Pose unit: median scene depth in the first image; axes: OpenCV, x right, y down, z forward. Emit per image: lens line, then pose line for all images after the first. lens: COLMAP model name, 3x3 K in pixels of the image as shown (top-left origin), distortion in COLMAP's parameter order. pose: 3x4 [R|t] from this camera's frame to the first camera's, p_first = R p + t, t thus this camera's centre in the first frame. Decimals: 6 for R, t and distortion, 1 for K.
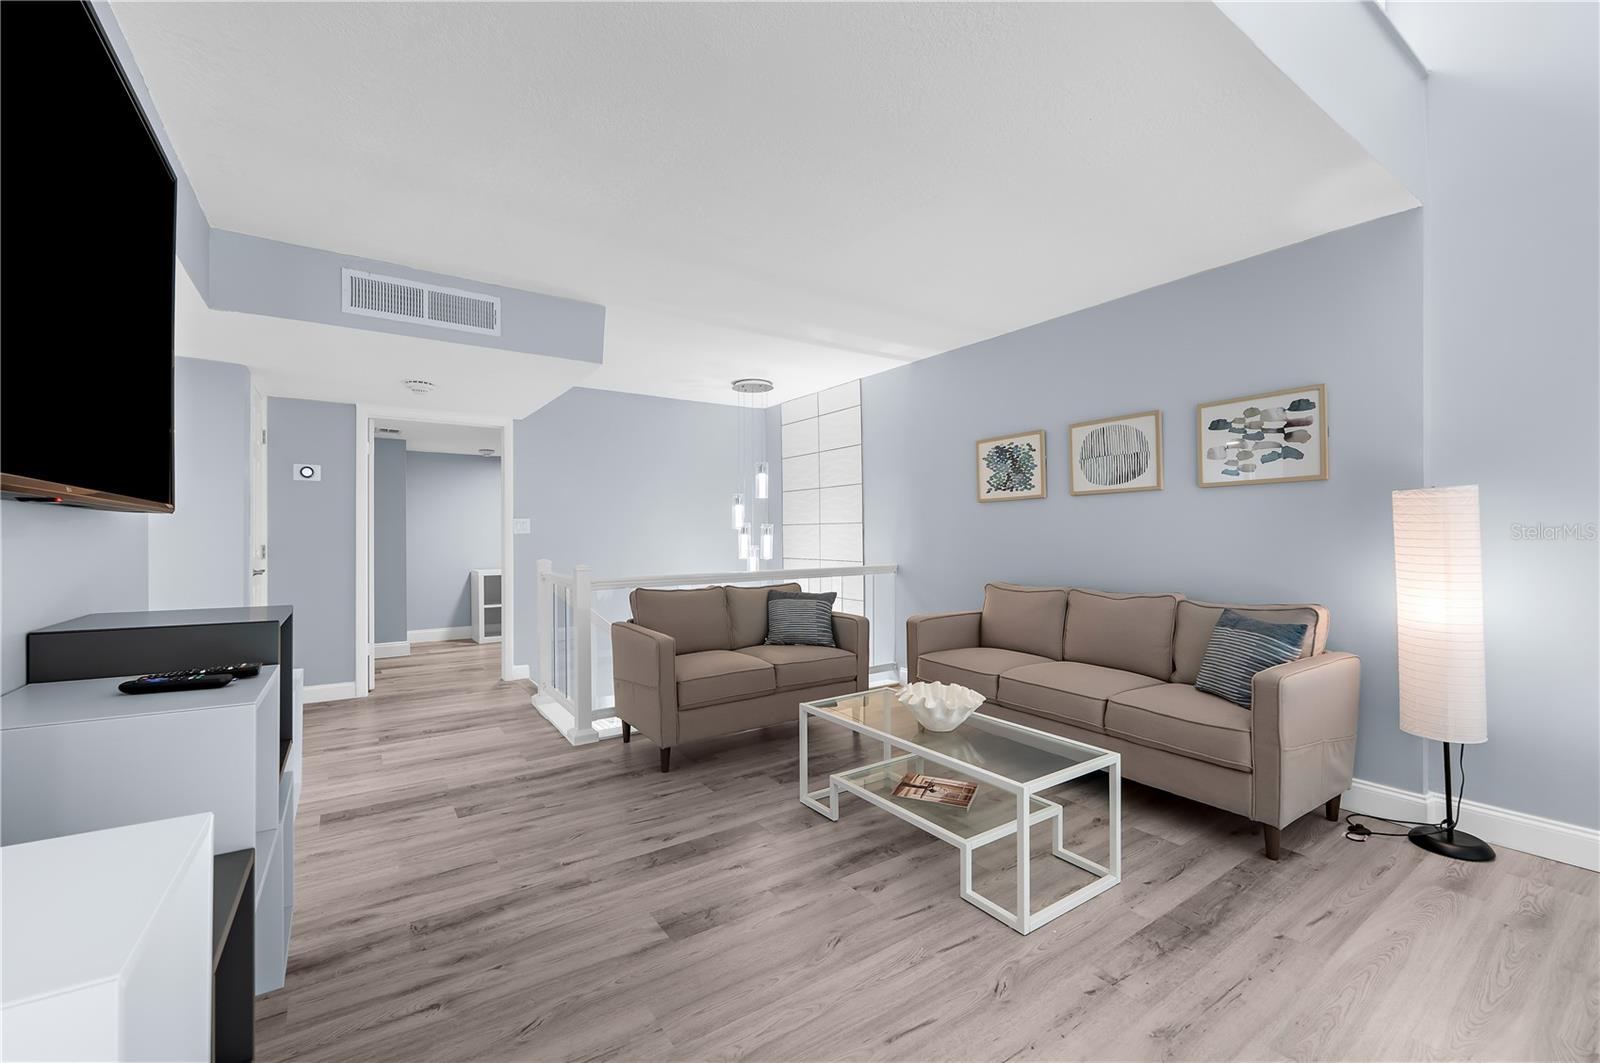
lens RADIAL K [[651.5, 0, 793.7], [0, 651.5, 535.8], [0, 0, 1]] dist [-0.000496, -0.000221]
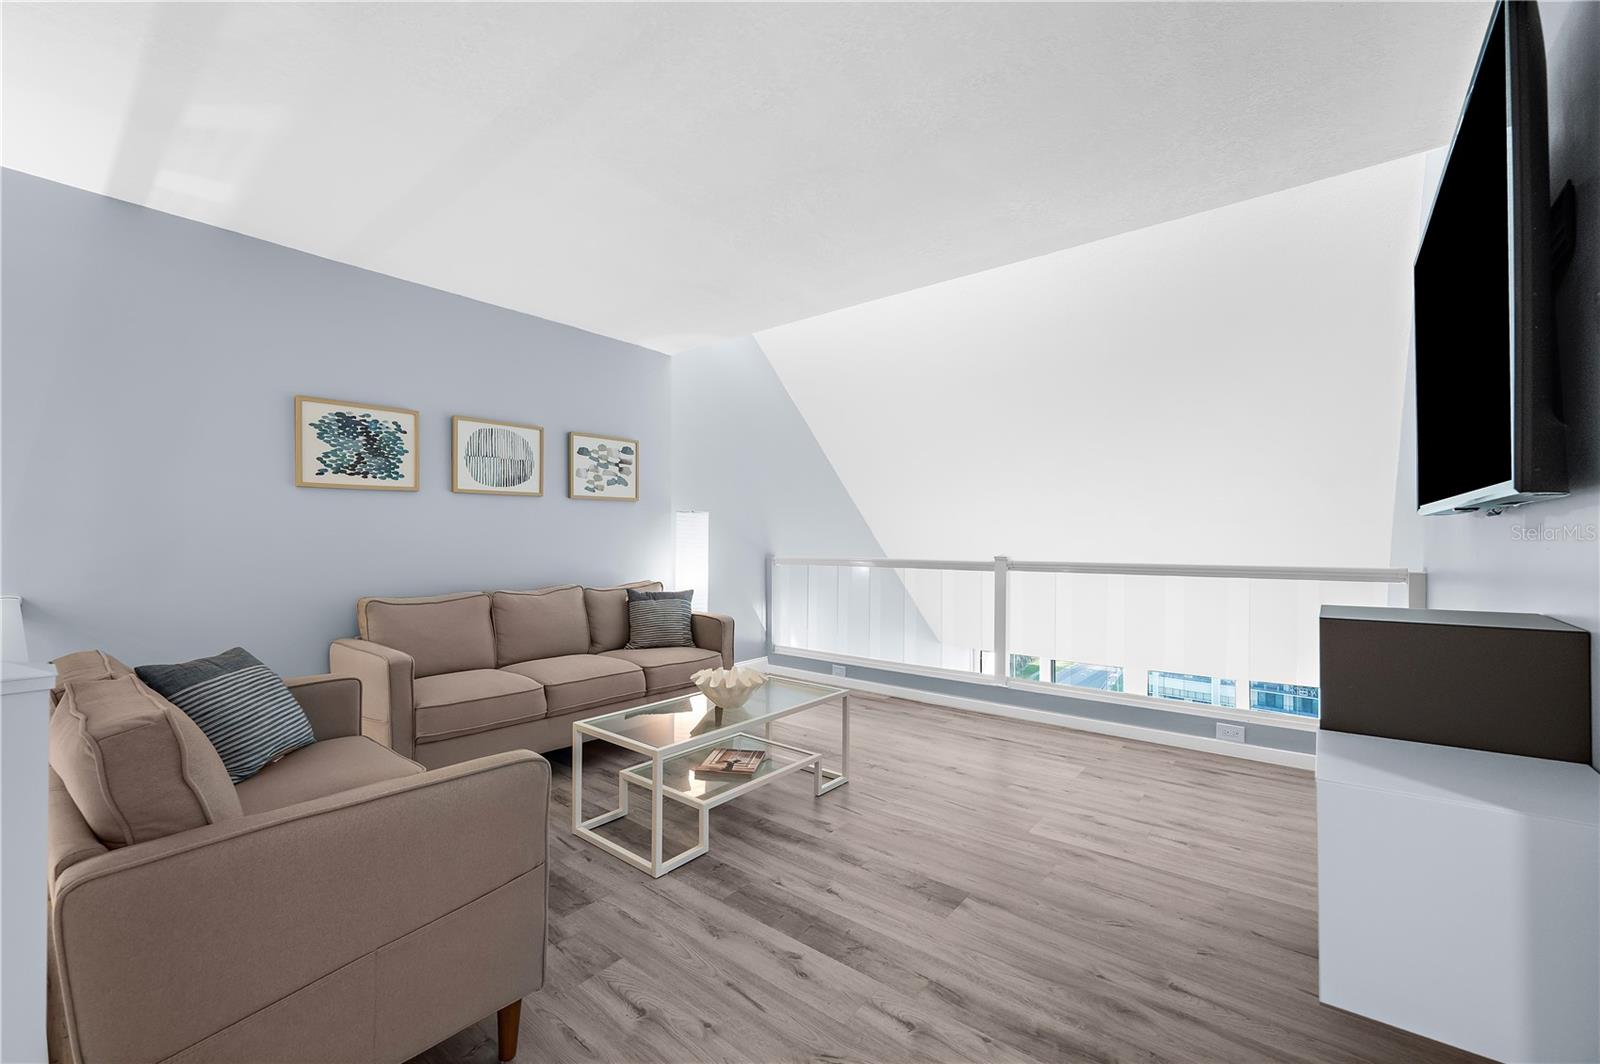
lens RADIAL K [[651.5, 0, 793.7], [0, 651.5, 536.3], [0, 0, 1]] dist [-0.000496, -0.000221]
pose [[-0.287727, 0.005176, 0.957698, -0.756017], [0.000501, 0.999986, -0.005254, 0.006120], [-0.957712, -0.001032, -0.287726, 1.034529]]
